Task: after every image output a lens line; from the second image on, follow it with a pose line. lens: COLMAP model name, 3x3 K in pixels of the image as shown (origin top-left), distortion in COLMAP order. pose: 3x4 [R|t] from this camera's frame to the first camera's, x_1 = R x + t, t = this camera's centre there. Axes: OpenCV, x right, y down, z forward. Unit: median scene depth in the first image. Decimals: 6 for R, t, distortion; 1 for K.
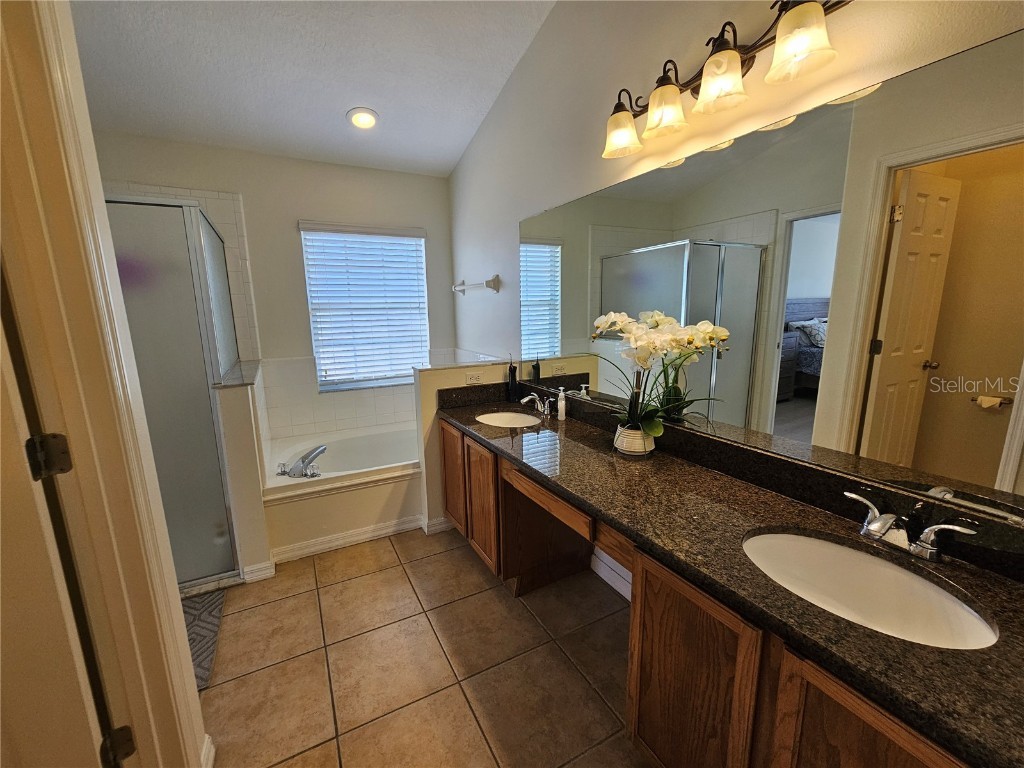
lens RADIAL K [[419.7, 0, 507.4], [0, 419.7, 391.3], [0, 0, 1]] dist [-0.001905, -0.000344]
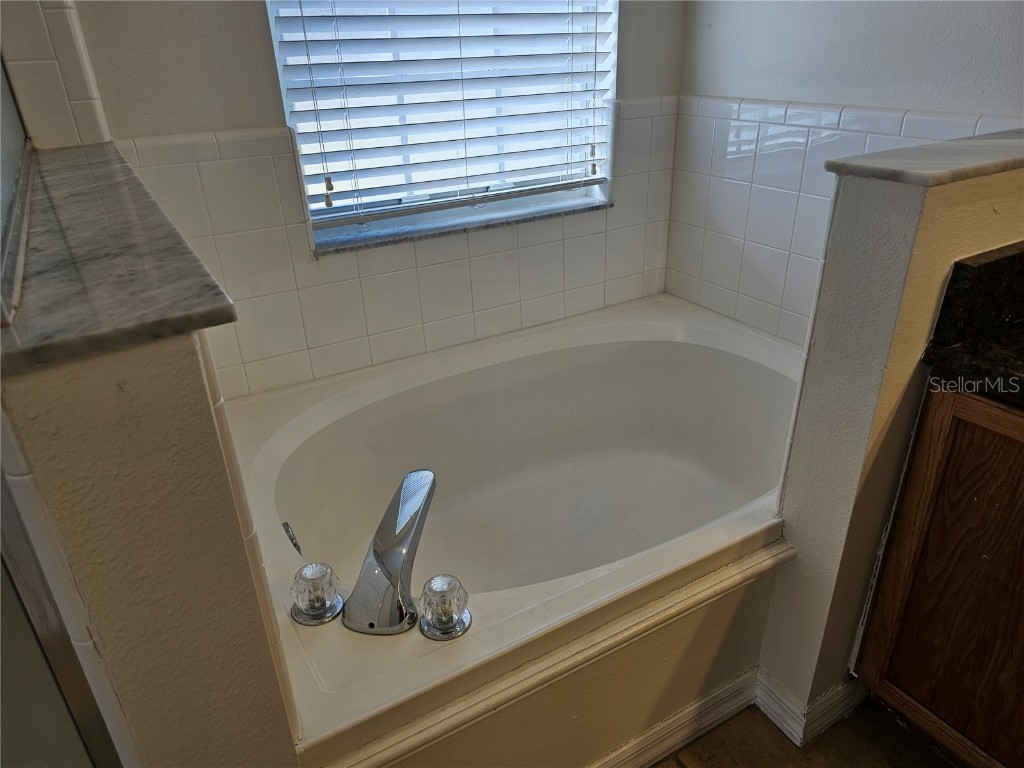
lens RADIAL K [[691.6, 0, 518.0], [0, 691.6, 379.3], [0, 0, 1]] dist [0.073084, -0.086848]
pose [[0.998272, -0.030855, 0.050009, -0.212207], [0.016530, 0.964134, 0.264900, -0.026430], [-0.056389, -0.263615, 0.962978, 0.304320]]
